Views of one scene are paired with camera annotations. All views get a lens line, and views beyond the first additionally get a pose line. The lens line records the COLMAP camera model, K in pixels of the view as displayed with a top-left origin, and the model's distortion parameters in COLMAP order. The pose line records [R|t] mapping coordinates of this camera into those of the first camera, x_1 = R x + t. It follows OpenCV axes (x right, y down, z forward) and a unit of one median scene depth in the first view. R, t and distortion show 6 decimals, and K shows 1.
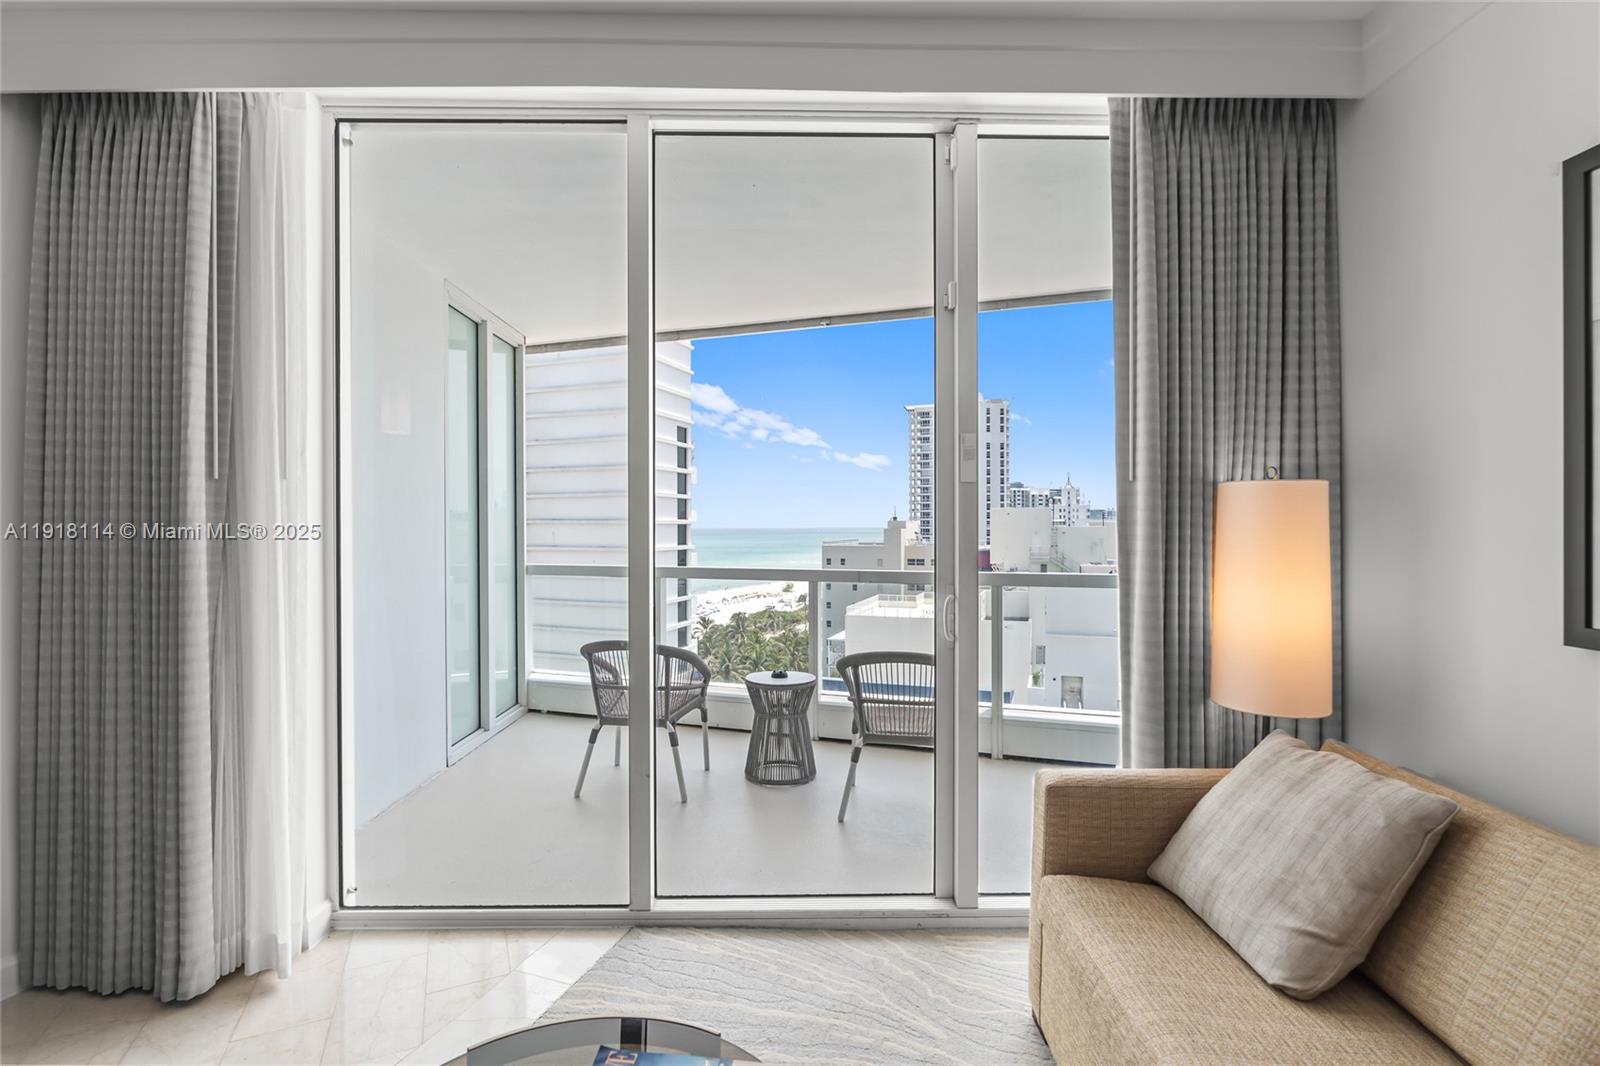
lens RADIAL K [[731.1, 0, 800.0], [0, 731.1, 533.0], [0, 0, 1]] dist [-0.002586, -0.000364]
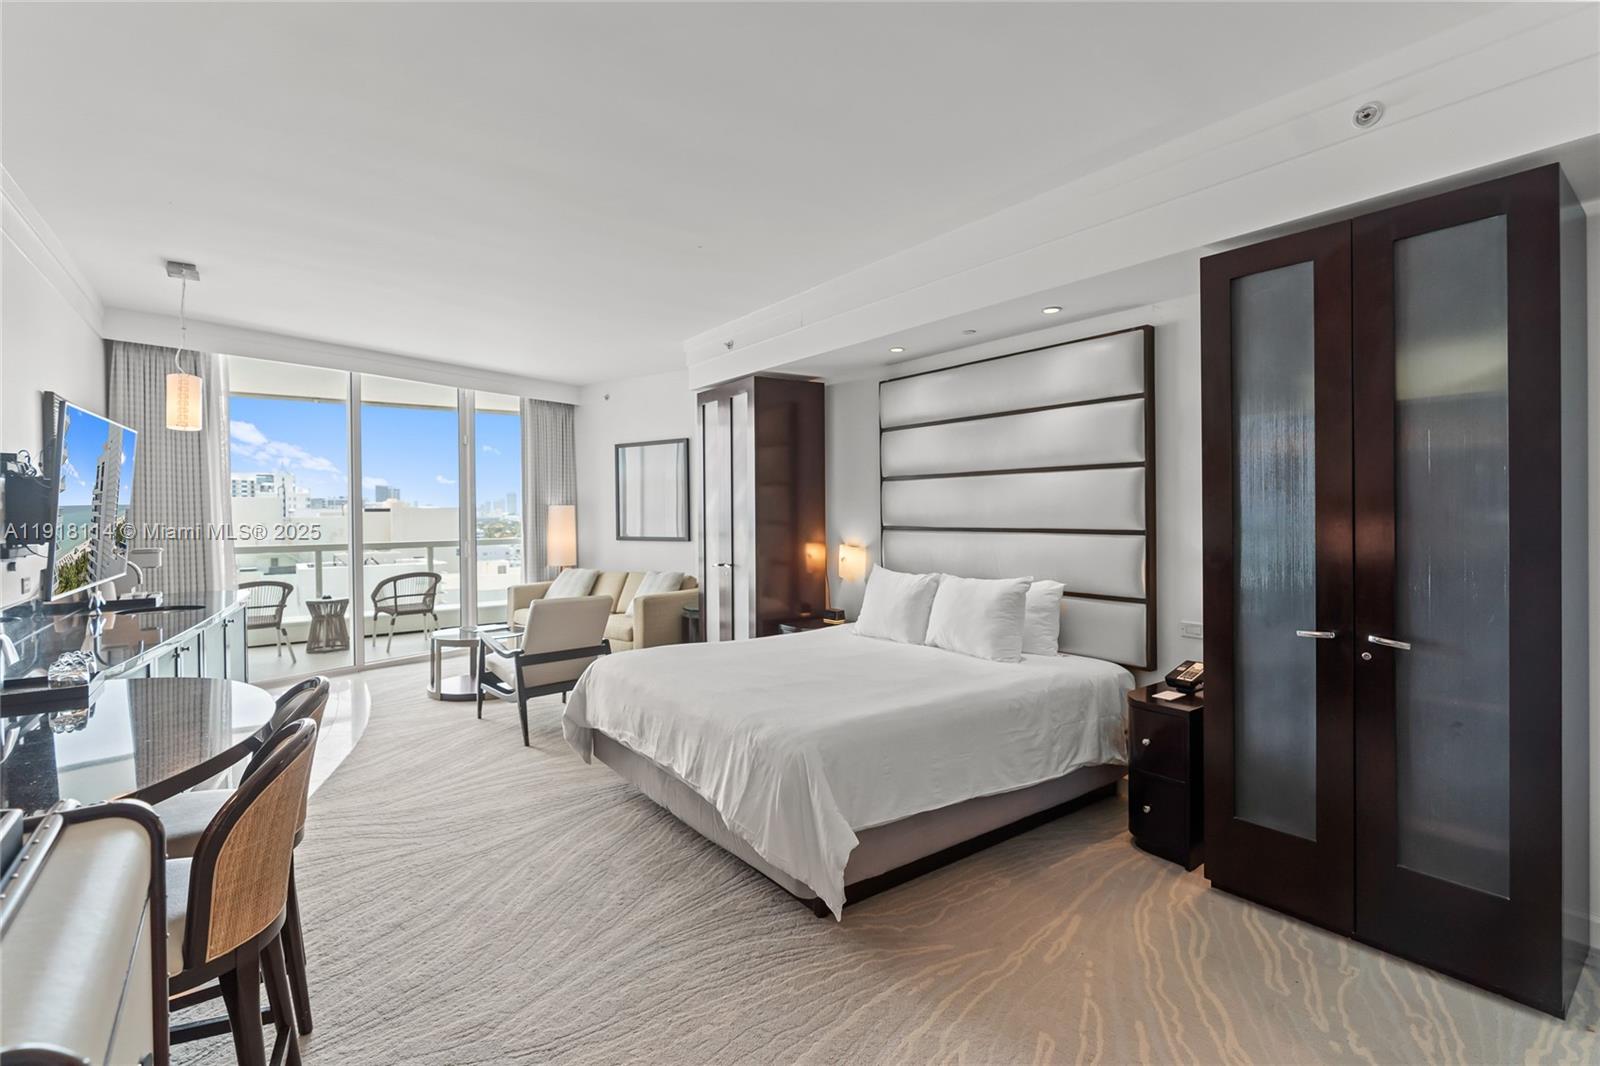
lens RADIAL K [[733.8, 0, 779.7], [0, 733.8, 520.3], [0, 0, 1]] dist [0.000965, 0.000442]
pose [[0.574144, -0.006774, 0.818726, -1.499718], [0.009410, 0.999954, 0.001675, 0.011808], [-0.818700, 0.006742, 0.574181, -1.736721]]
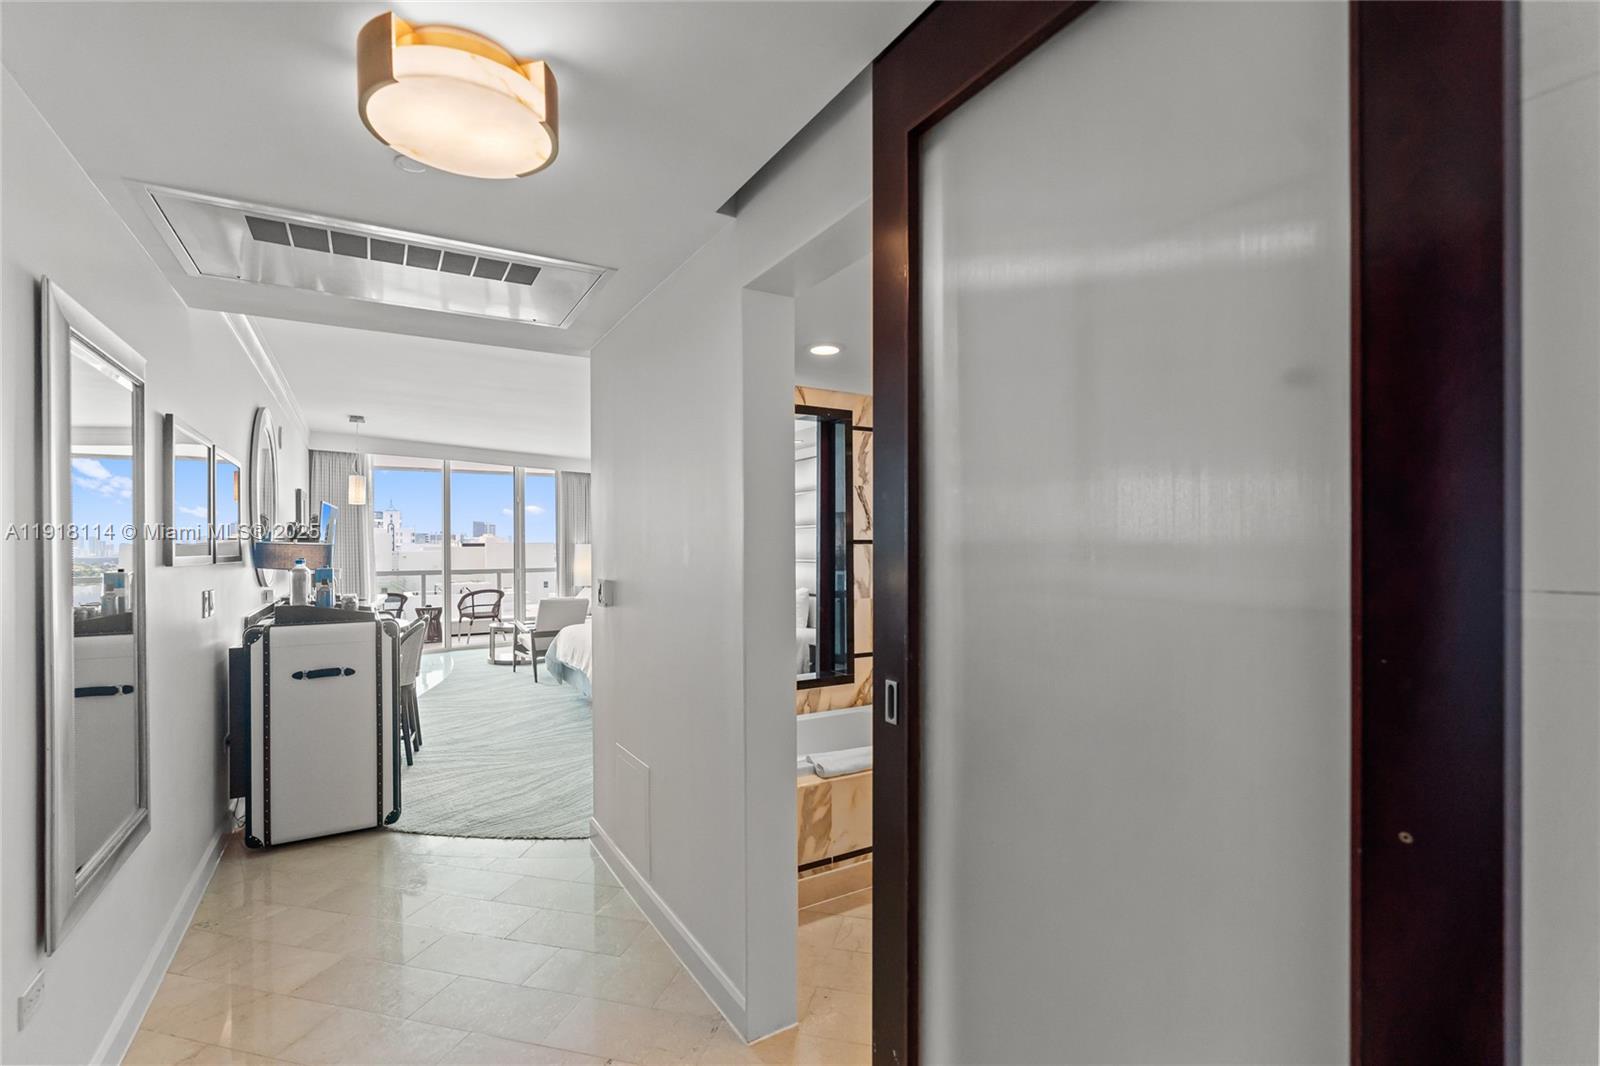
lens RADIAL K [[742.7, 0, 802.2], [0, 742.7, 546.0], [0, 0, 1]] dist [-0.001652, -0.000125]
pose [[0.643435, 0.006617, 0.765472, -2.109374], [0.004536, 0.999912, -0.012456, 0.019154], [-0.765488, 0.011486, 0.643348, -3.157268]]
